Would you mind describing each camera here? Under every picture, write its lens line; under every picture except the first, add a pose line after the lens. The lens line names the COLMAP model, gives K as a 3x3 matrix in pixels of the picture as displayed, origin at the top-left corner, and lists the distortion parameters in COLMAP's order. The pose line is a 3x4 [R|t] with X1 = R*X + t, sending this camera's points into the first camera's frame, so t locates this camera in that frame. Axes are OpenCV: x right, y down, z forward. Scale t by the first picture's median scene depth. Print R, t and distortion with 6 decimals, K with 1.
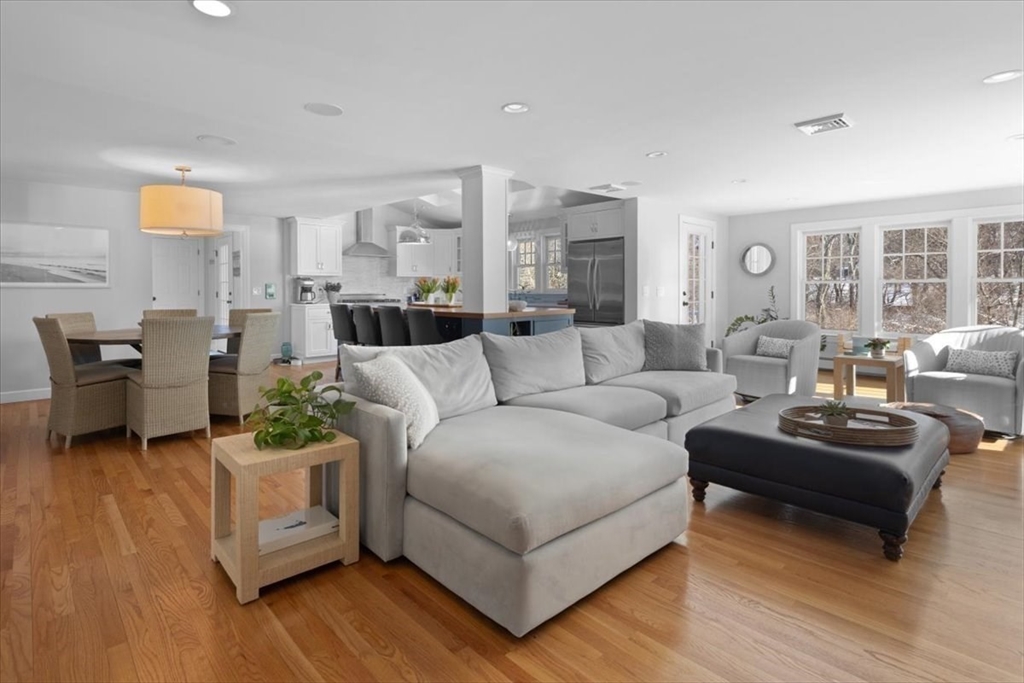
lens RADIAL K [[501.9, 0, 506.4], [0, 501.9, 298.3], [0, 0, 1]] dist [0.002474, -0.002152]
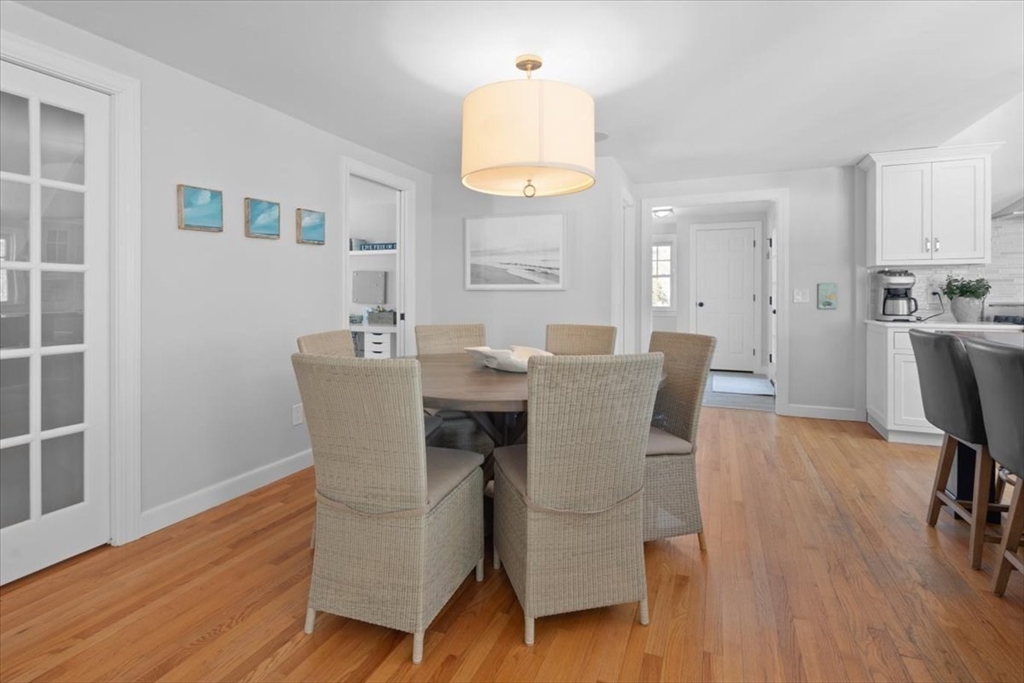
lens RADIAL K [[501.9, 0, 511.3], [0, 501.9, 292.8], [0, 0, 1]] dist [0.002474, -0.002152]
pose [[0.406265, 0.000160, -0.913755, -0.092476], [-0.019071, 0.999784, -0.008305, -0.006472], [0.913556, 0.020801, 0.406180, 0.439939]]
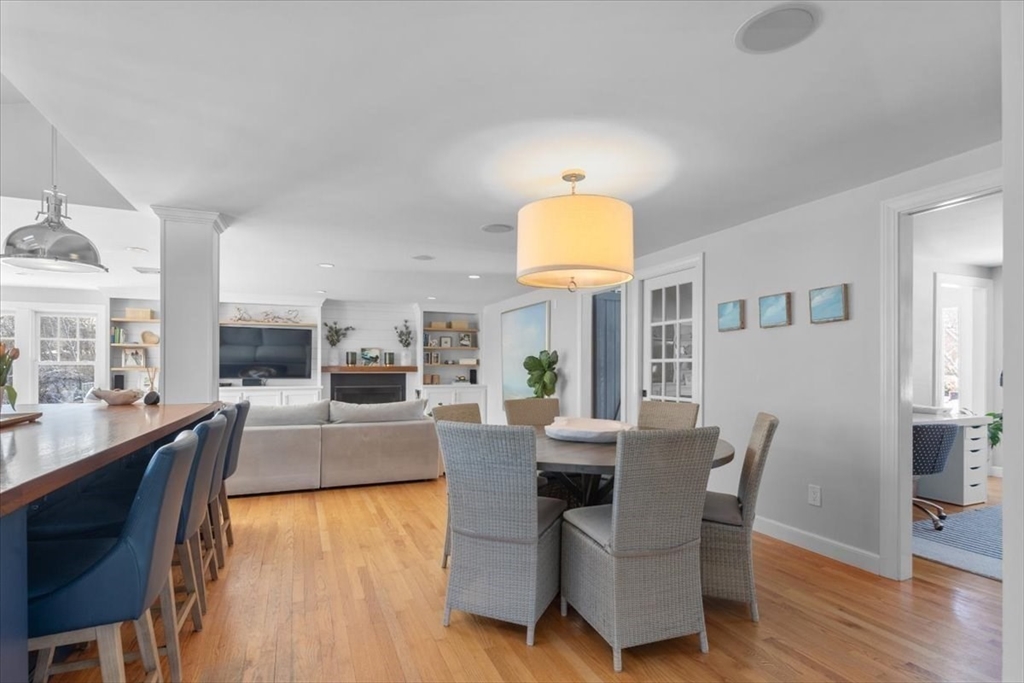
lens RADIAL K [[501.9, 0, 501.7], [0, 501.9, 370.4], [0, 0, 1]] dist [0.002474, -0.002152]
pose [[-0.933929, -0.001030, 0.357456, -0.444456], [0.007398, 0.999726, 0.022210, -0.020465], [-0.357381, 0.023387, -0.933666, 0.918172]]
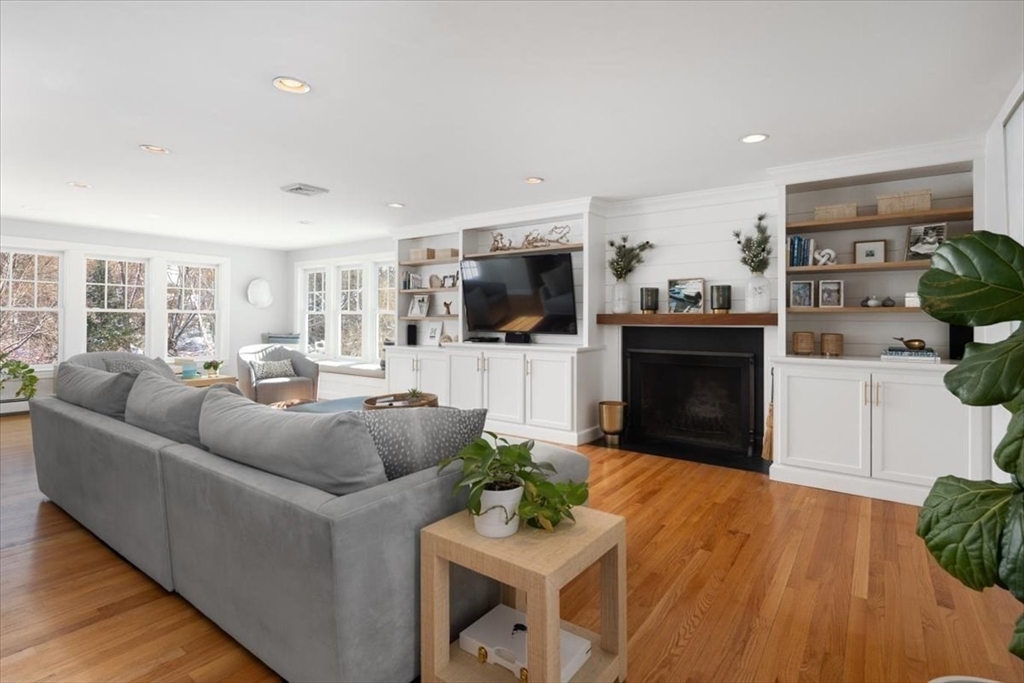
lens RADIAL K [[501.9, 0, 511.6], [0, 501.9, 315.5], [0, 0, 1]] dist [0.002474, -0.002152]
pose [[-0.185676, 0.003415, 0.982605, -0.311230], [0.017155, 0.999853, -0.000234, -0.008570], [-0.982461, 0.016813, -0.185707, 0.303405]]
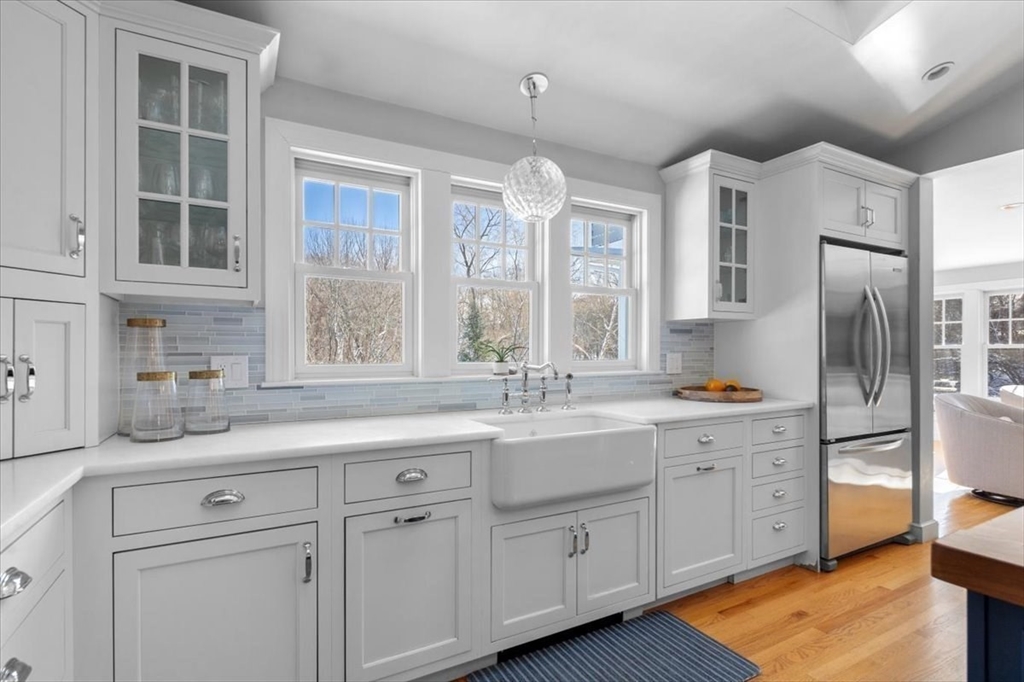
lens RADIAL K [[501.9, 0, 509.0], [0, 501.9, 352.4], [0, 0, 1]] dist [0.002474, -0.002152]
pose [[0.254123, 0.001638, 0.967171, -0.272122], [0.023406, 0.999695, -0.007843, -0.023757], [-0.966889, 0.024630, 0.254007, 1.009038]]
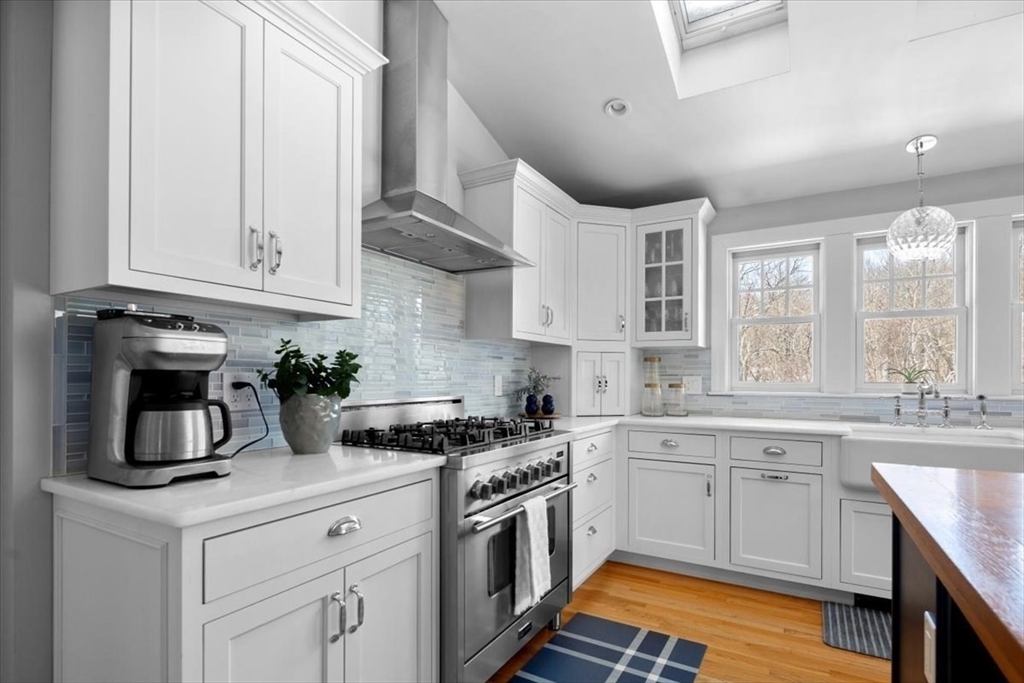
lens RADIAL K [[501.9, 0, 510.1], [0, 501.9, 377.2], [0, 0, 1]] dist [0.002474, -0.002152]
pose [[0.959781, 0.004430, 0.280715, -0.344287], [0.001275, 0.999796, -0.020138, -0.017640], [-0.280747, 0.019686, 0.959580, 0.828949]]
